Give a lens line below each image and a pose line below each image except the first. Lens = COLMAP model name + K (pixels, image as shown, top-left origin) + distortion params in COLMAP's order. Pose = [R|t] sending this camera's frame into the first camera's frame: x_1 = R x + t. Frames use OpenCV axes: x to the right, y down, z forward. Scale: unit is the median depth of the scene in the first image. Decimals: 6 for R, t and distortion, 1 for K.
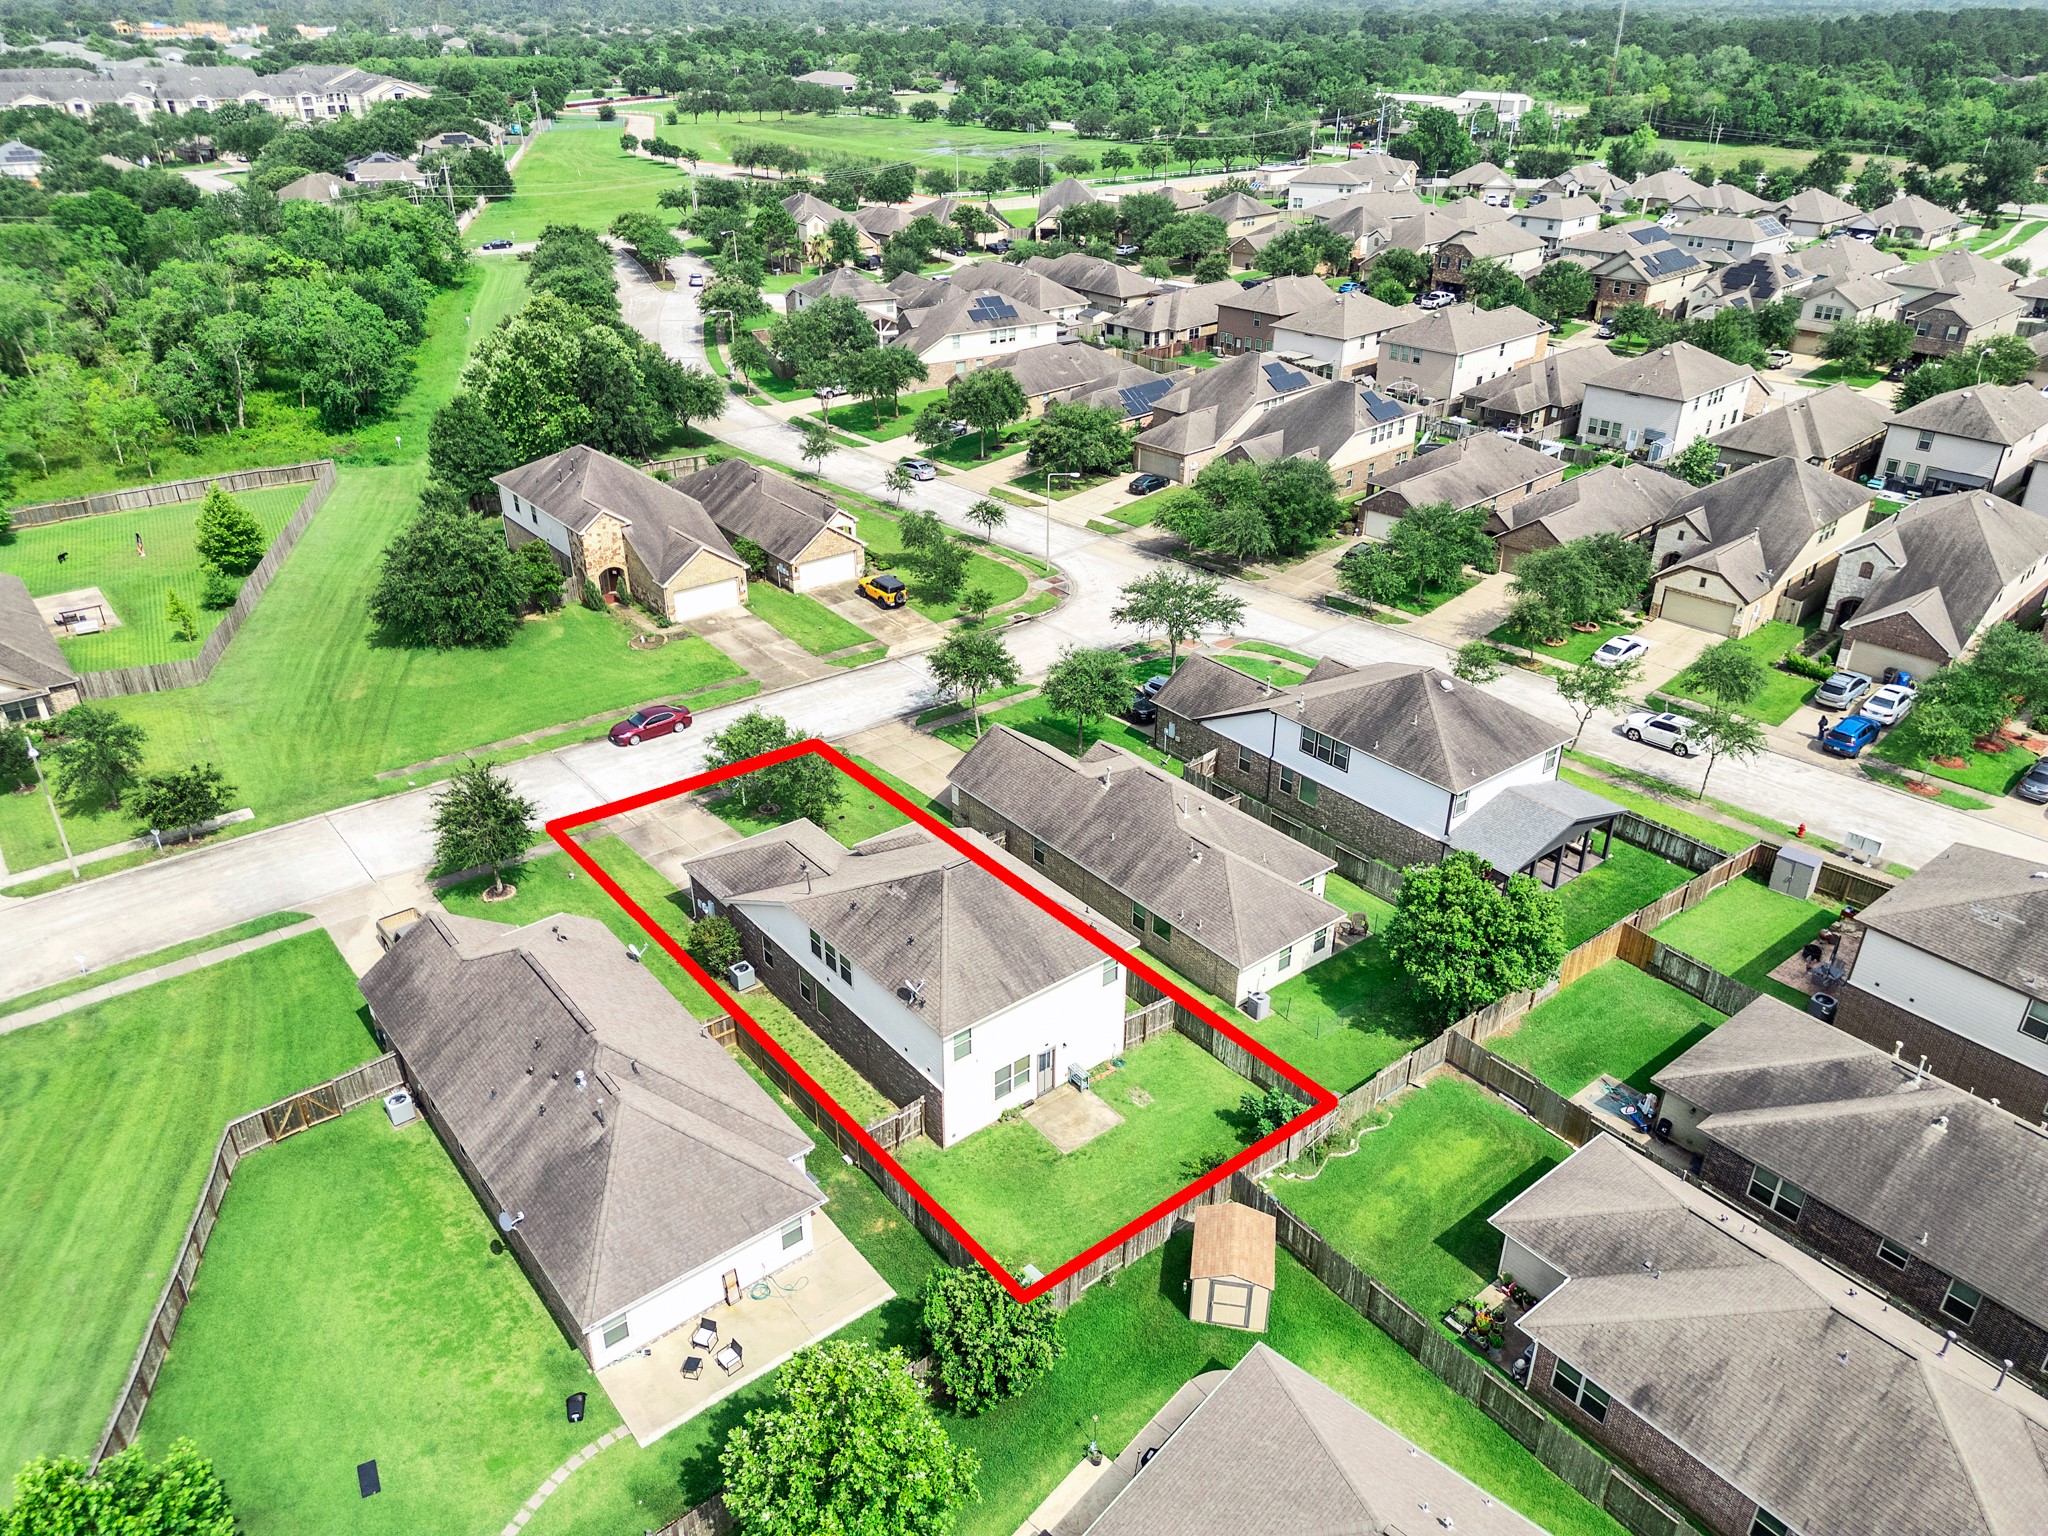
lens RADIAL K [[1440.0, 0, 1029.8], [0, 1440.0, 779.6], [0, 0, 1]] dist [0.086882, -0.095622]
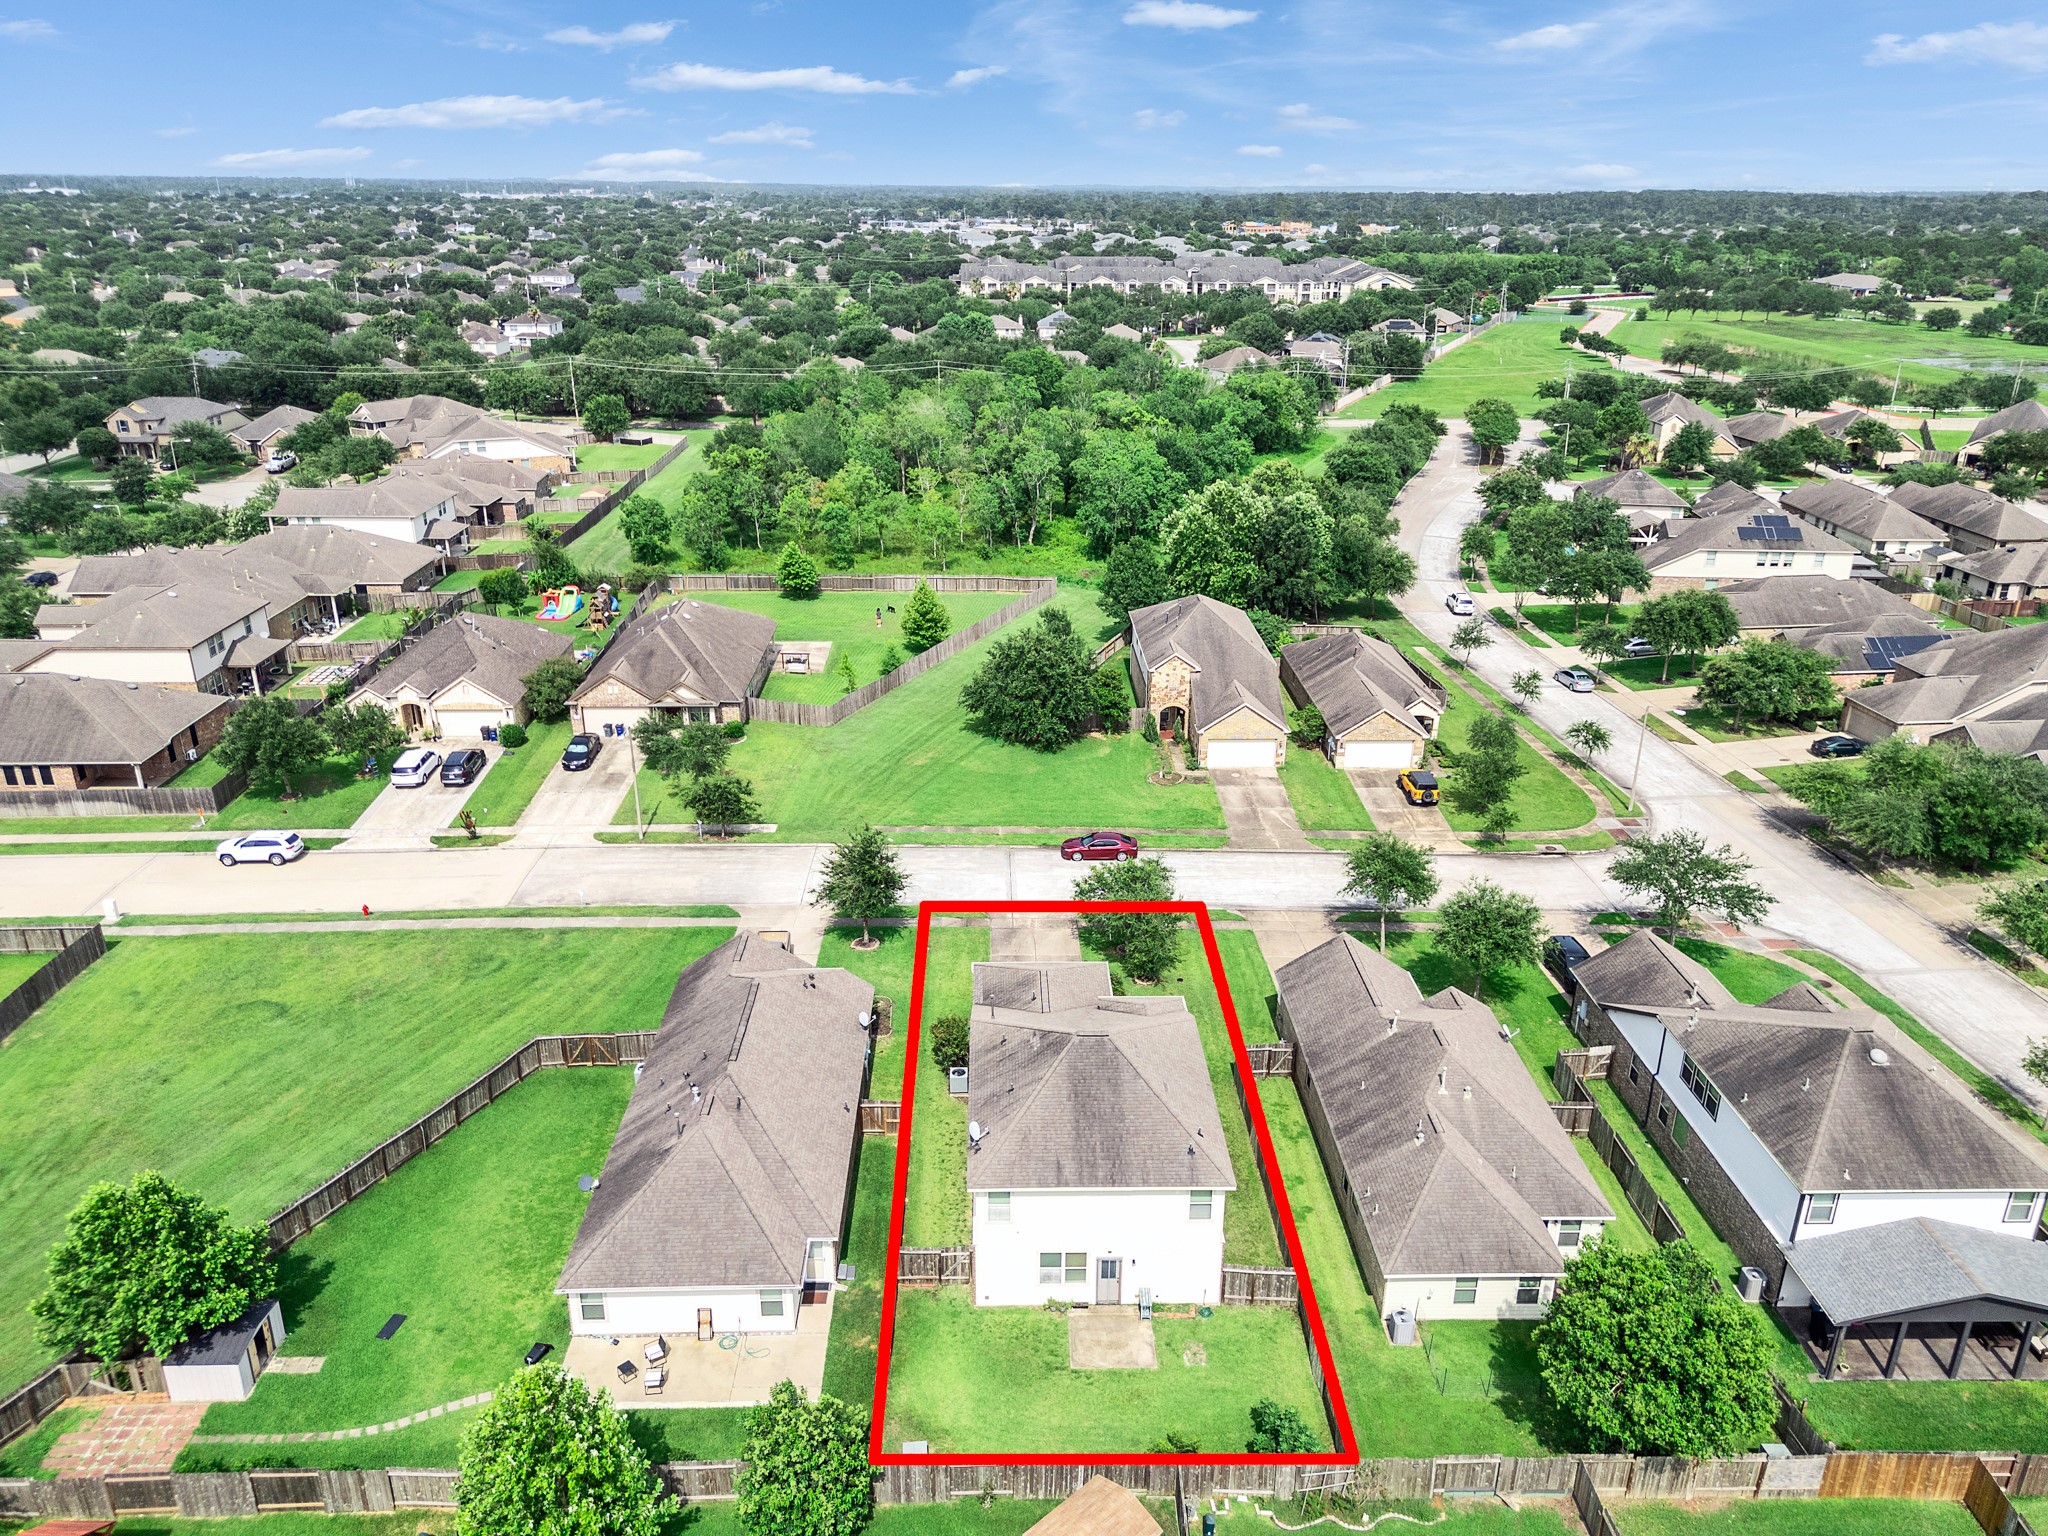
lens RADIAL K [[1440.0, 0, 1029.8], [0, 1440.0, 779.6], [0, 0, 1]] dist [0.086882, -0.095622]
pose [[0.794828, 0.231844, -0.560801, 0.223351], [-0.293175, 0.955842, -0.020359, -0.039207], [0.531317, 0.180595, 0.827700, 0.069231]]
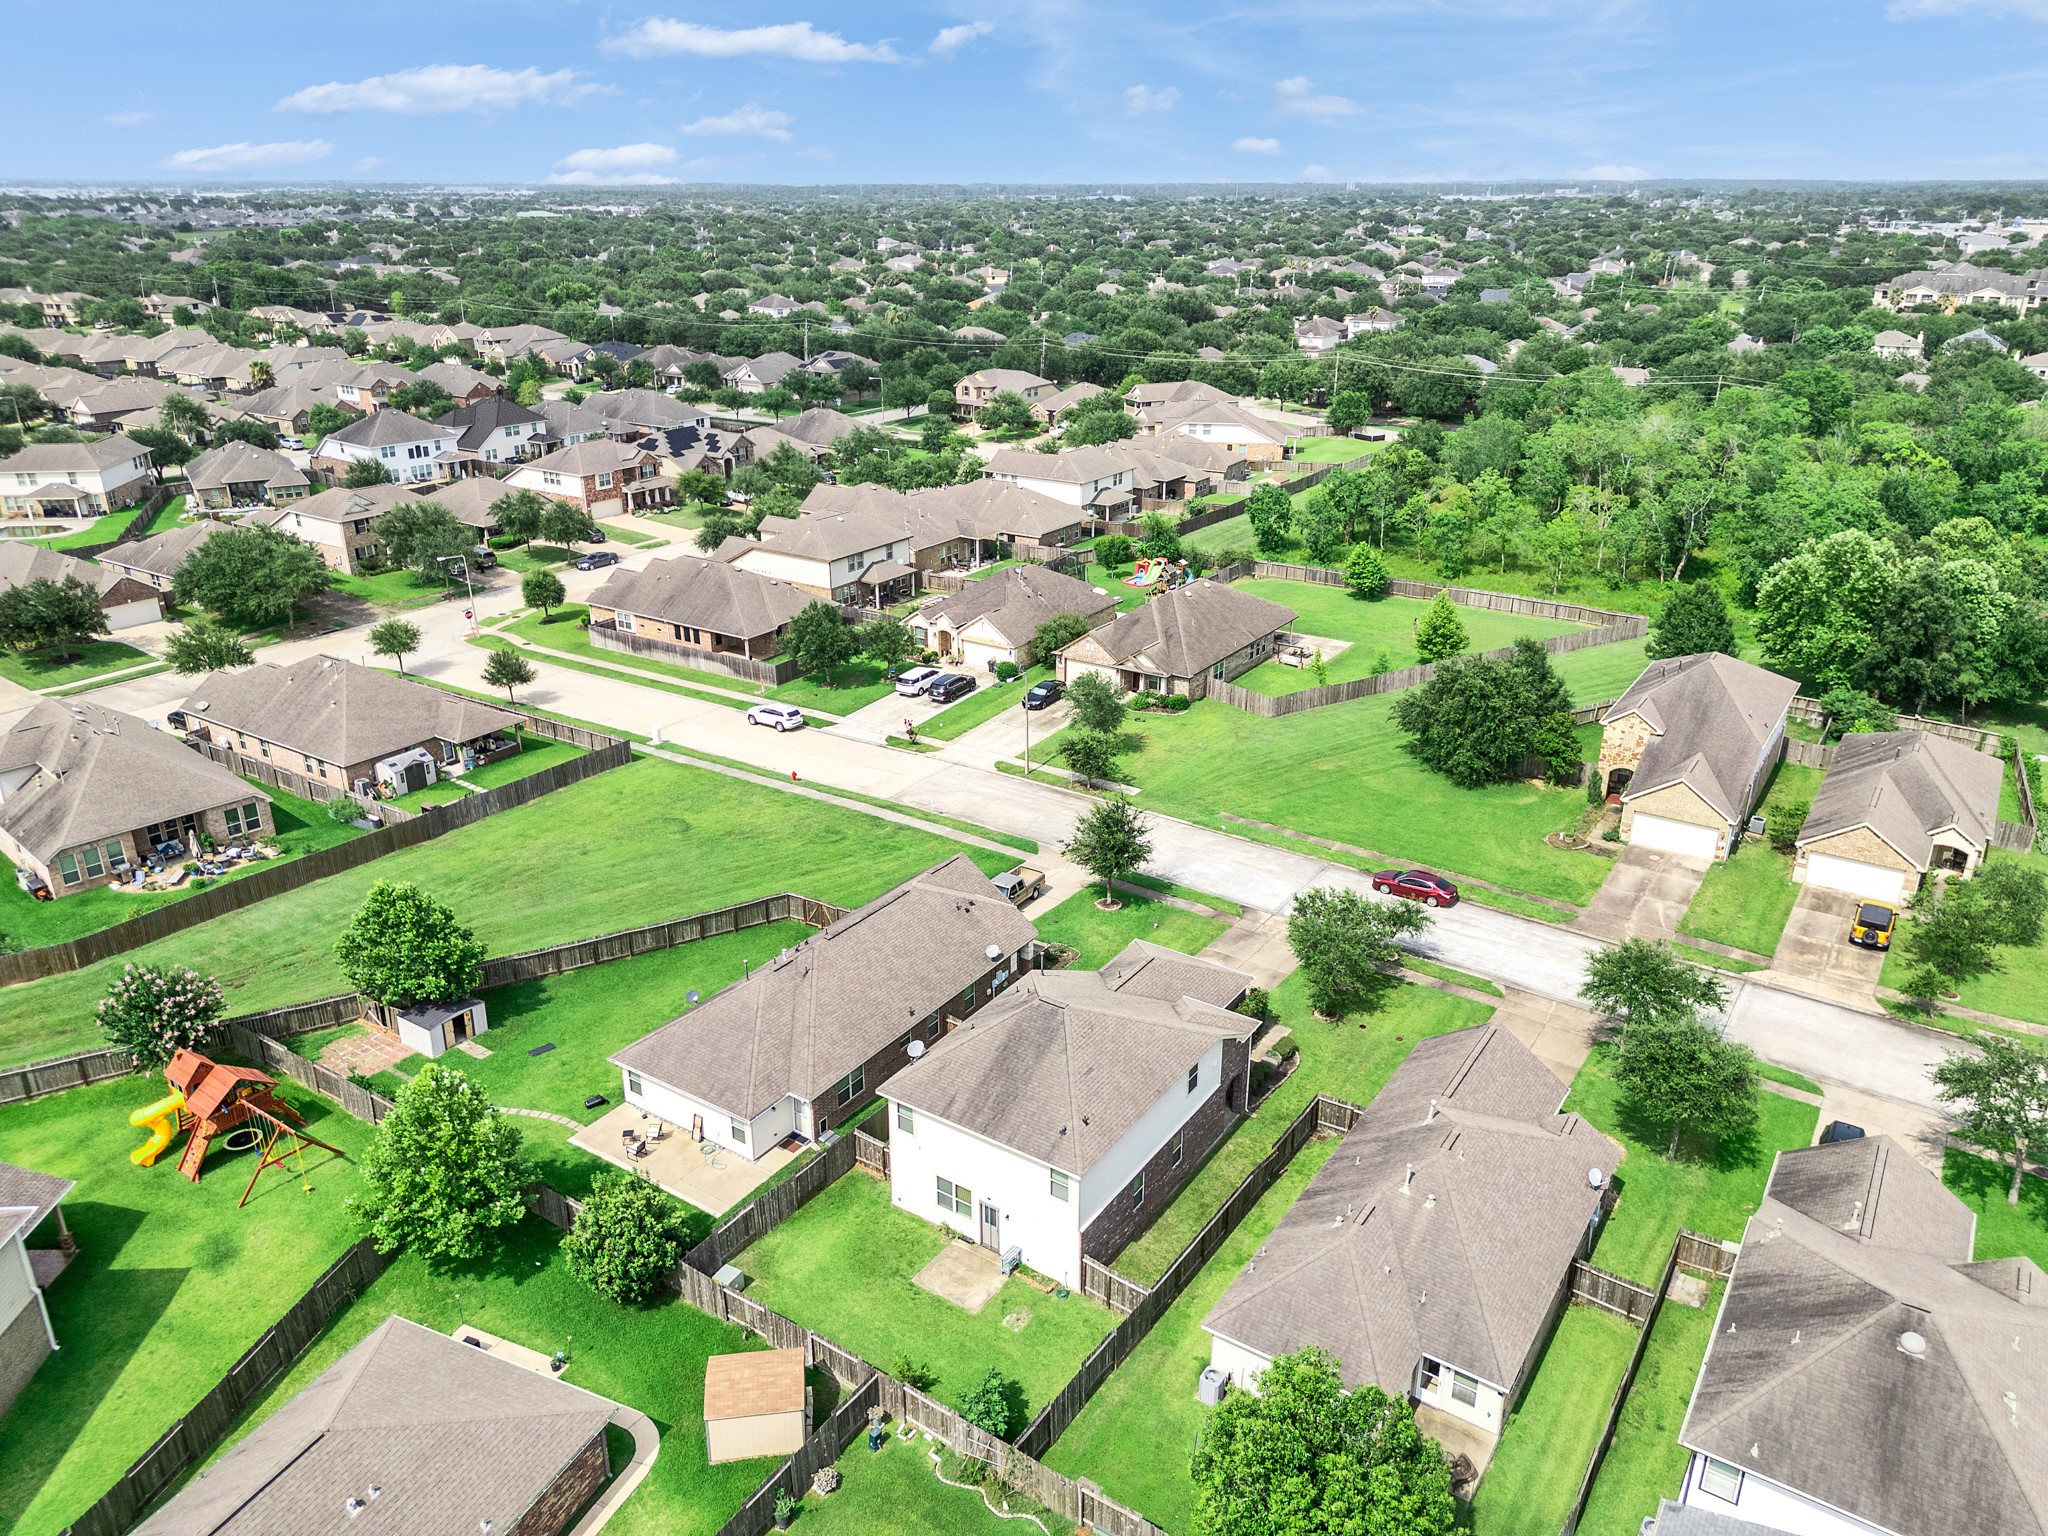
lens RADIAL K [[1440.0, 0, 1029.8], [0, 1440.0, 779.6], [0, 0, 1]] dist [0.086882, -0.095622]
pose [[0.296501, 0.360761, -0.884273, 0.415265], [-0.456066, 0.866998, 0.200793, -0.145228], [0.839101, 0.343752, 0.421597, 0.261394]]
